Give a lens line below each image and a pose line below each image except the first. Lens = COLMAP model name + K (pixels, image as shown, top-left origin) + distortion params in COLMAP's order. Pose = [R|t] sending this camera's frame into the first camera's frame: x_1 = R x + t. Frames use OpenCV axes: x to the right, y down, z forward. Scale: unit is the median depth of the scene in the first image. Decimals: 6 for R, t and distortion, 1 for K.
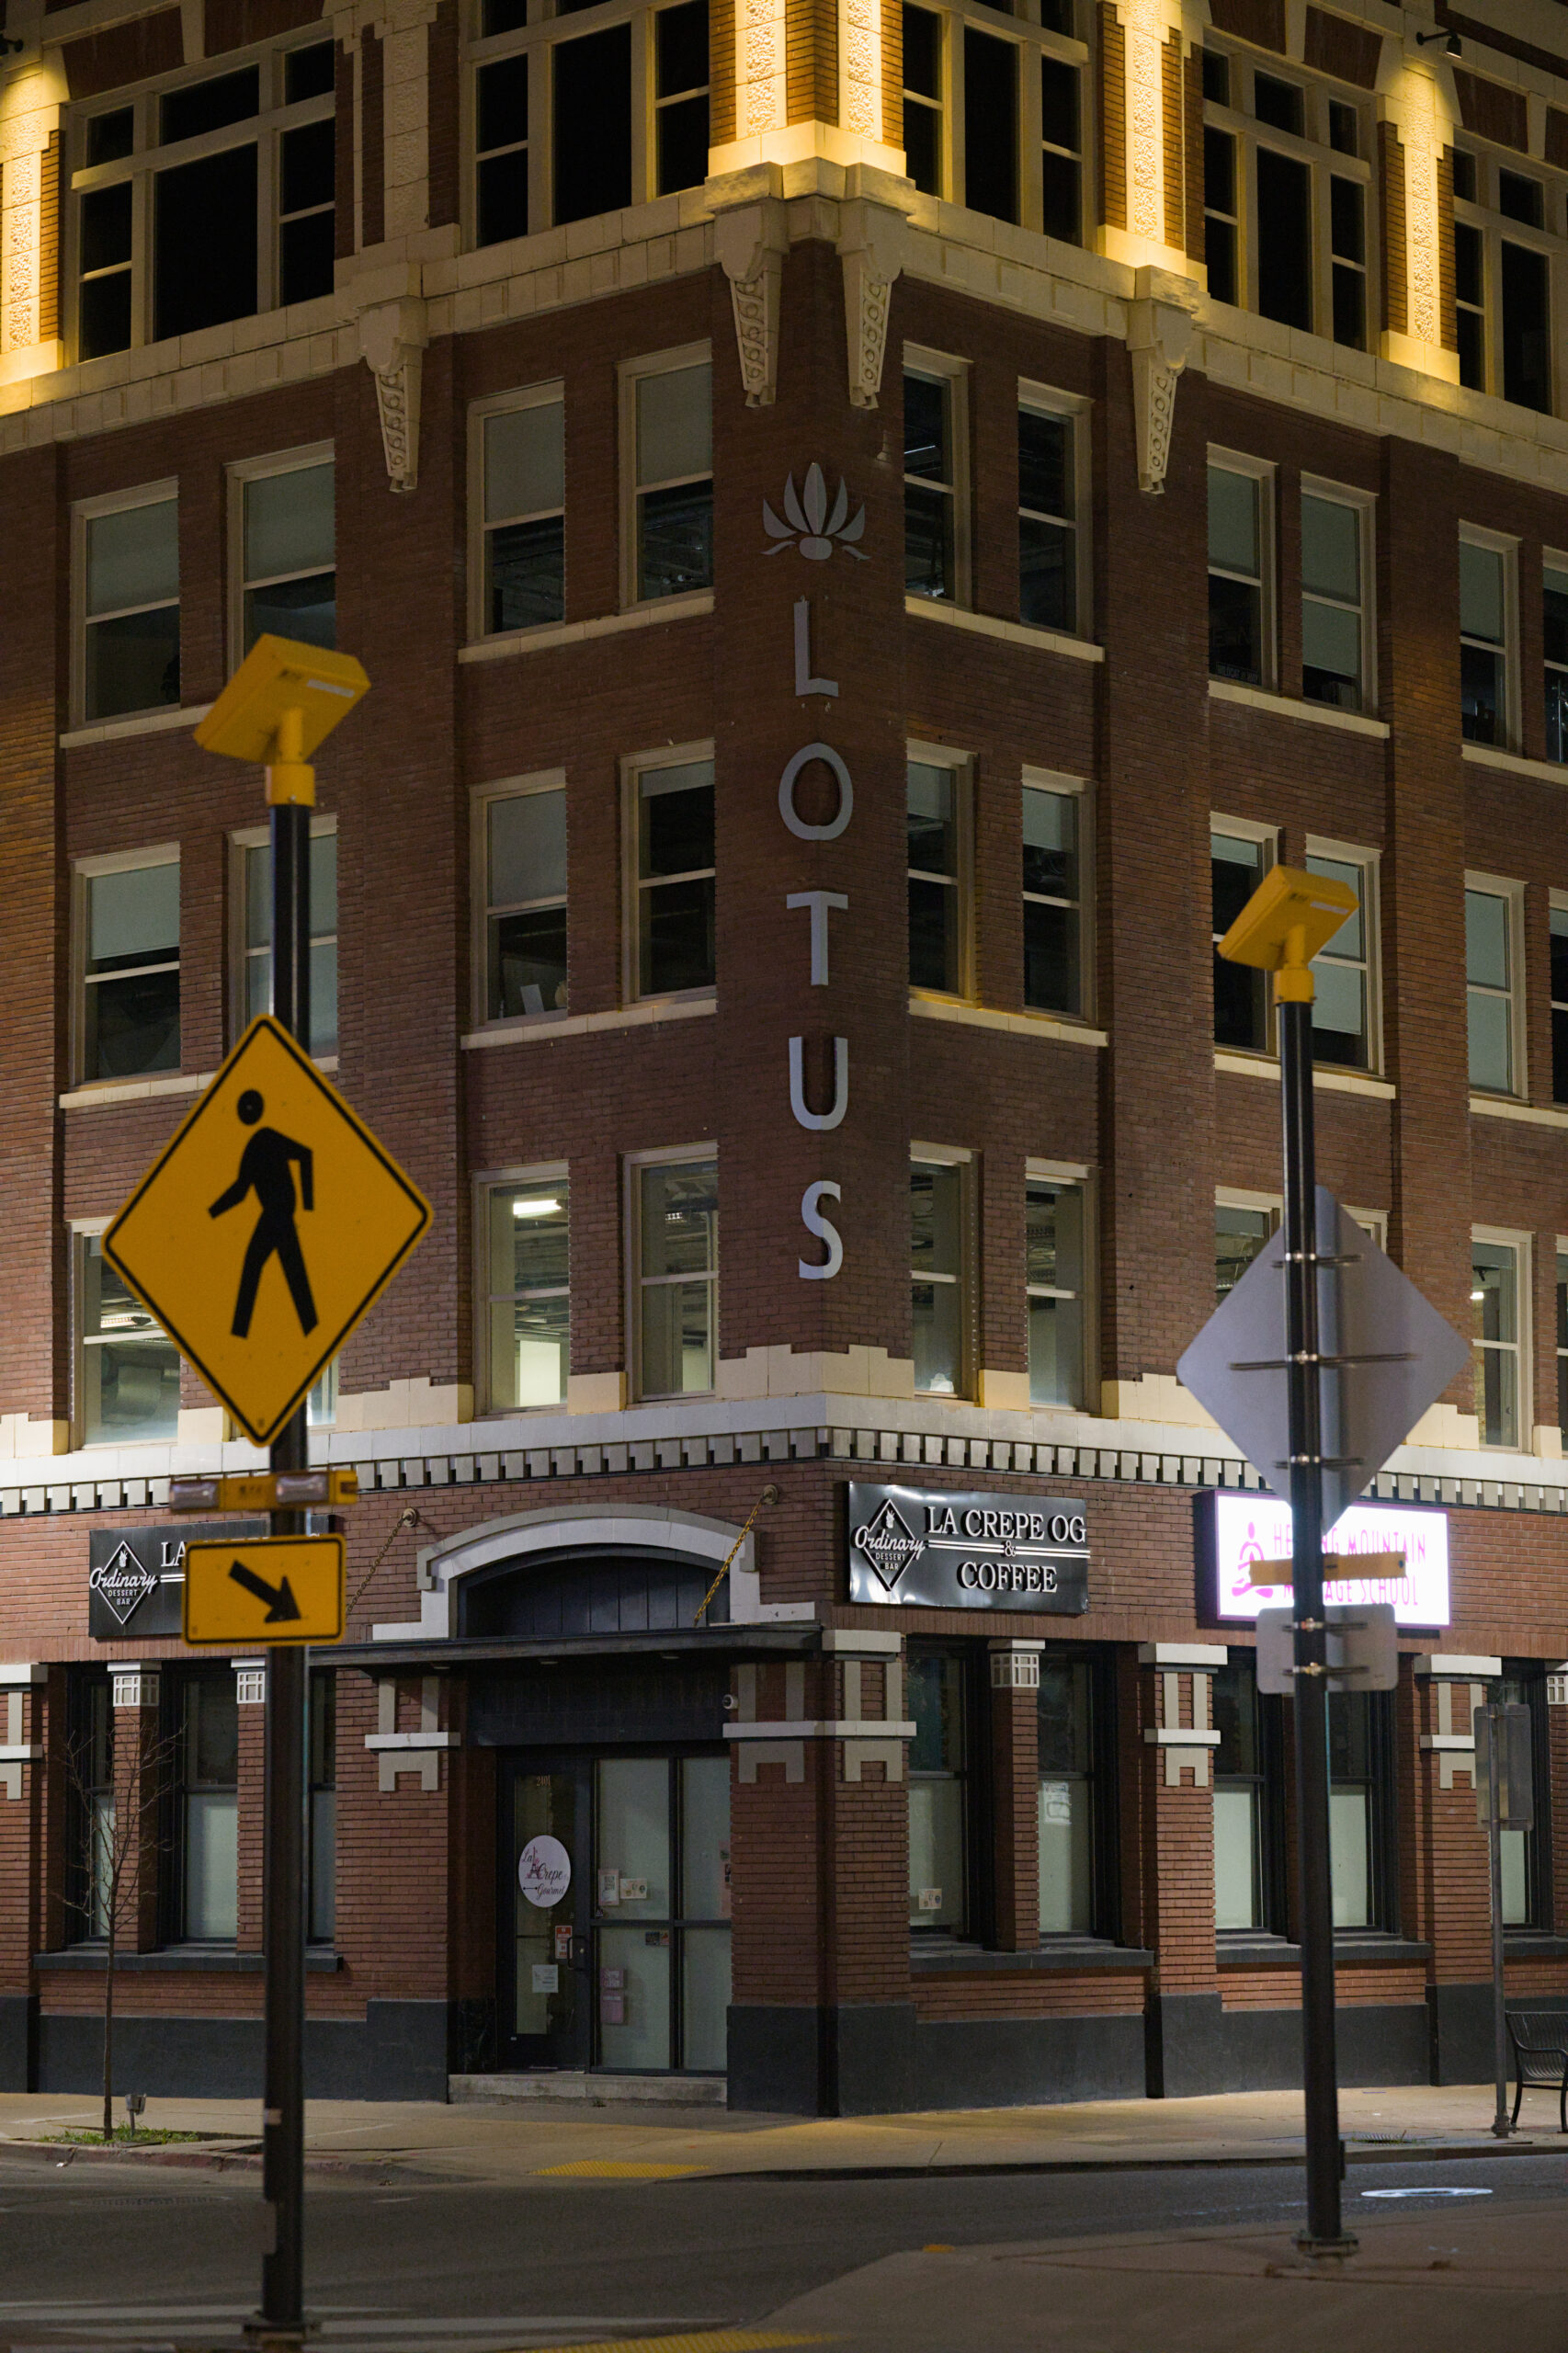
lens RADIAL K [[5459.9, 0, 784.0], [0, 5459.9, 1176.5], [0, 0, 1]] dist [0.042821, 0.084086]
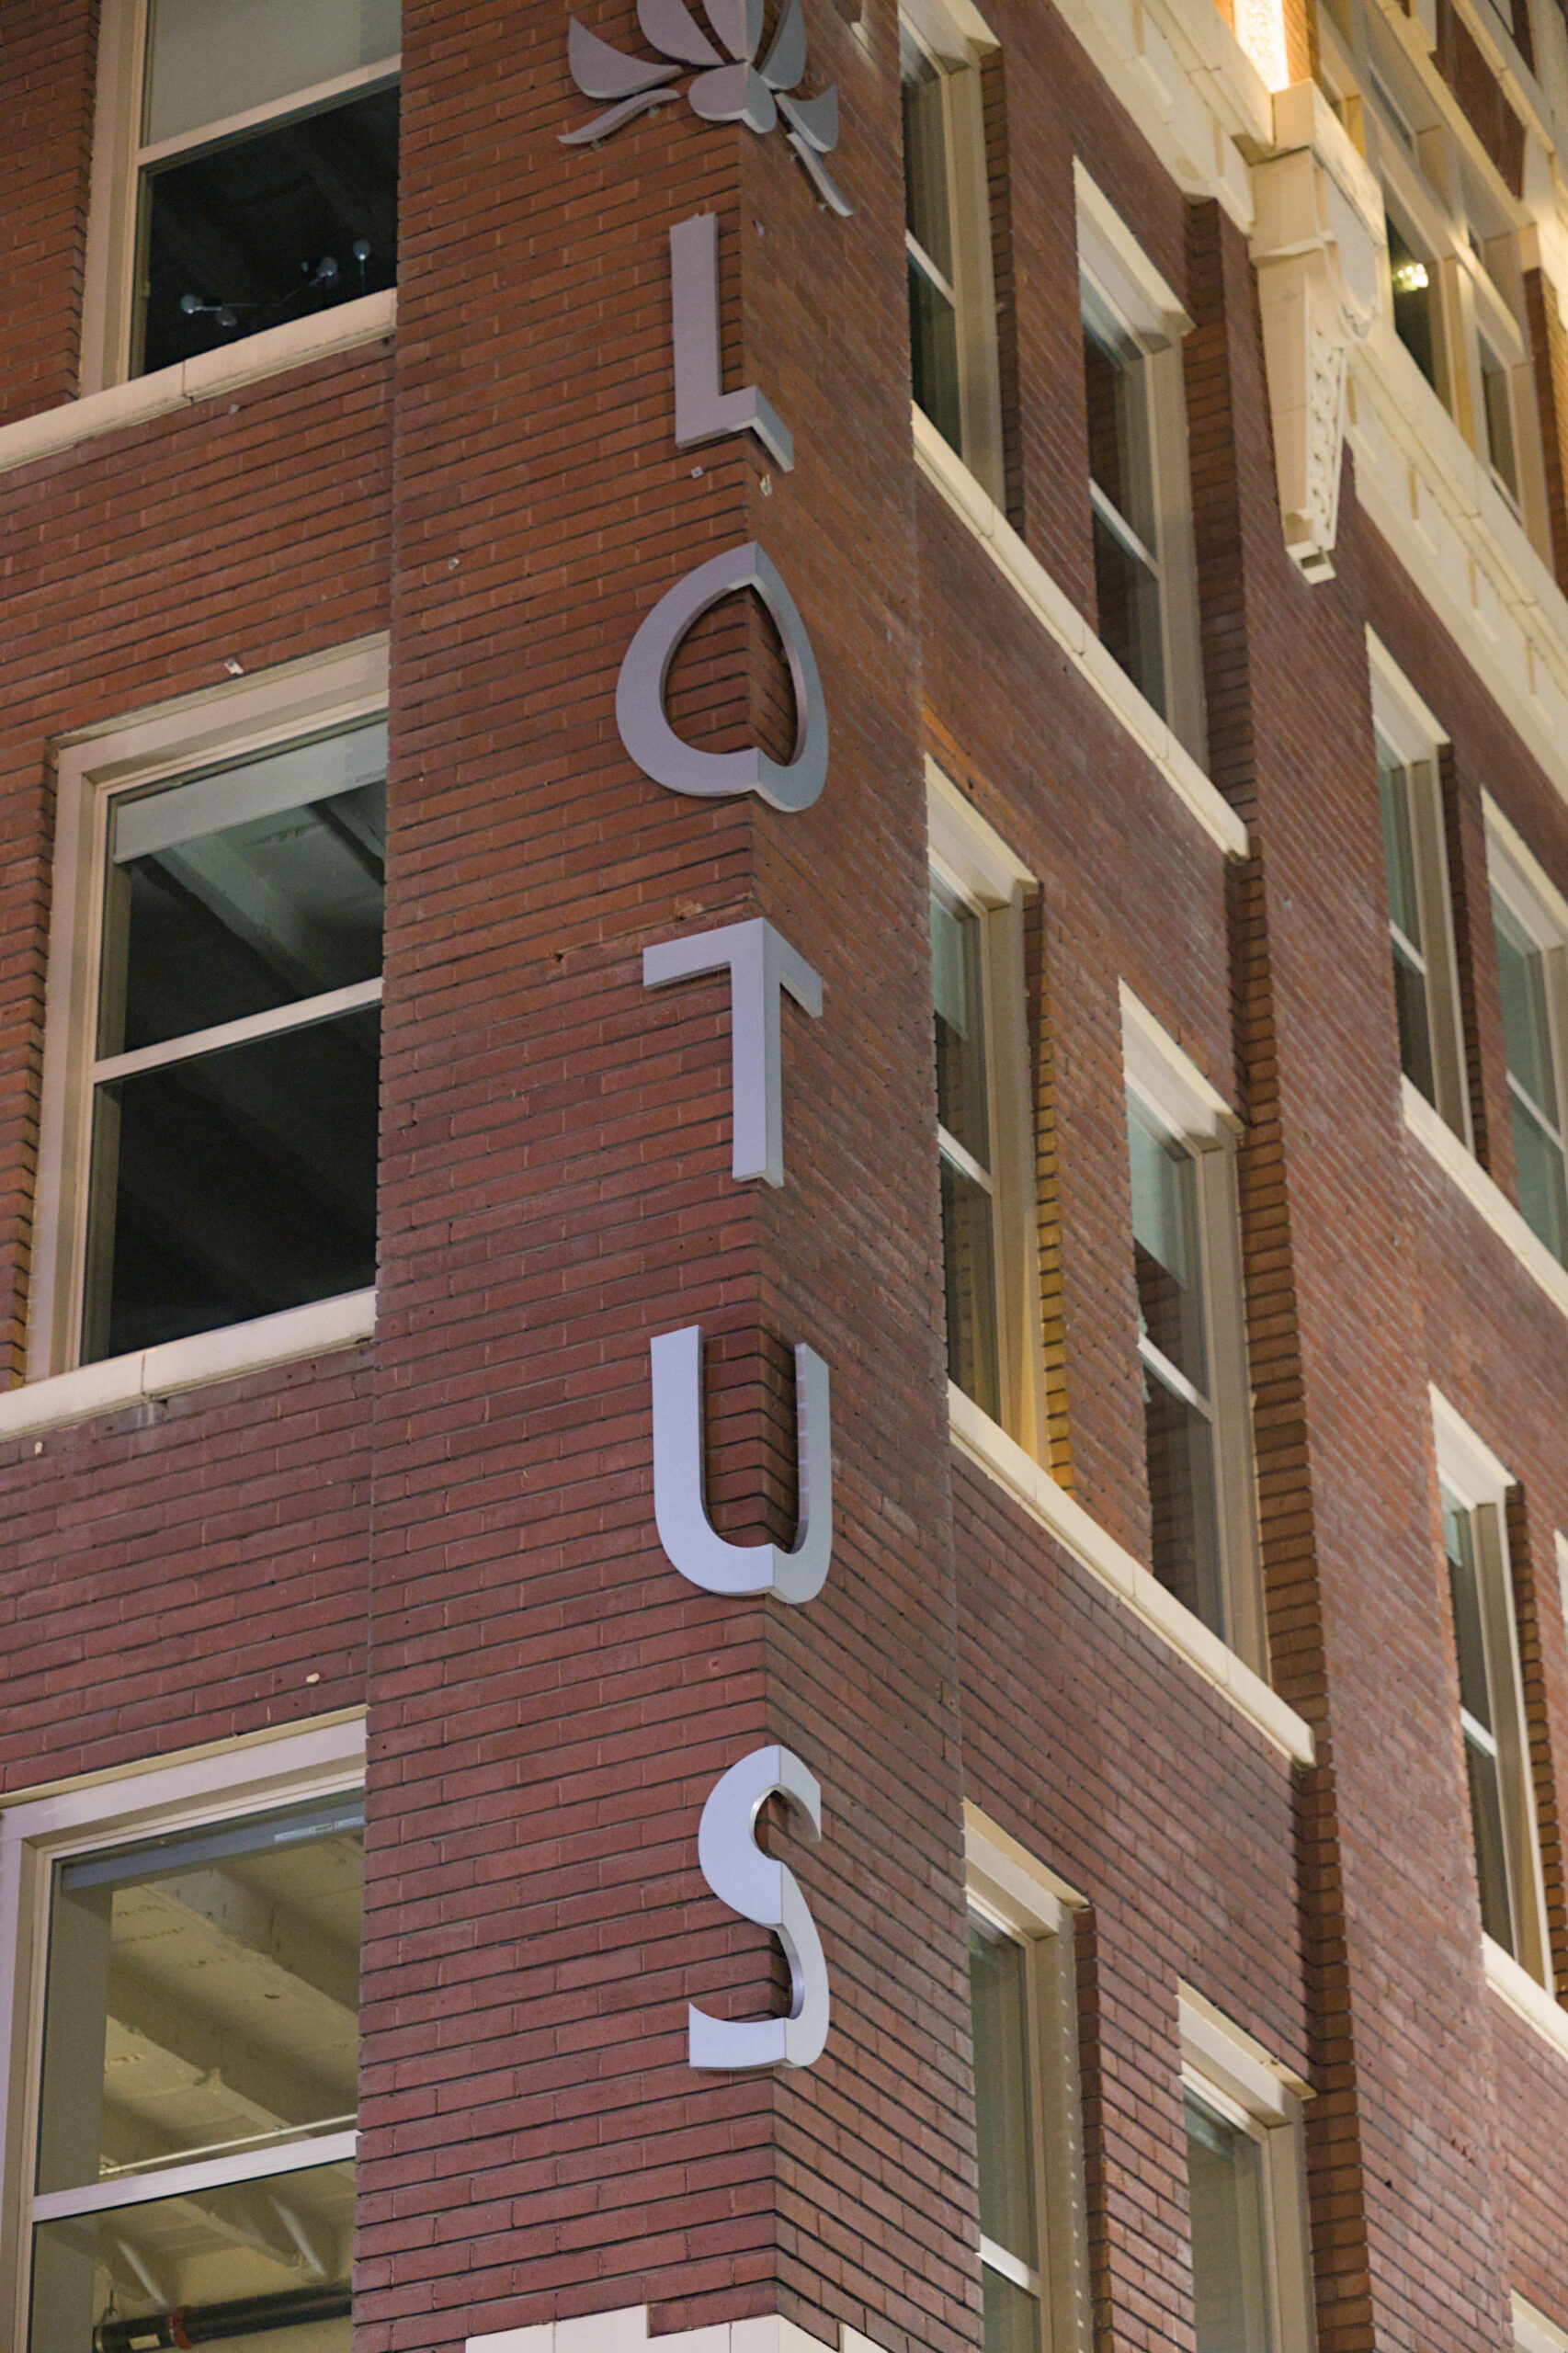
lens RADIAL K [[5701.2, 0, 784.0], [0, 5701.2, 1176.5], [0, 0, 1]] dist [0.035769, 0.366129]
pose [[0.967484, 0.119237, 0.223064, -0.063638], [-0.018364, 0.912697, -0.408225, 0.096061], [-0.252265, 0.390854, 0.885209, 0.684979]]
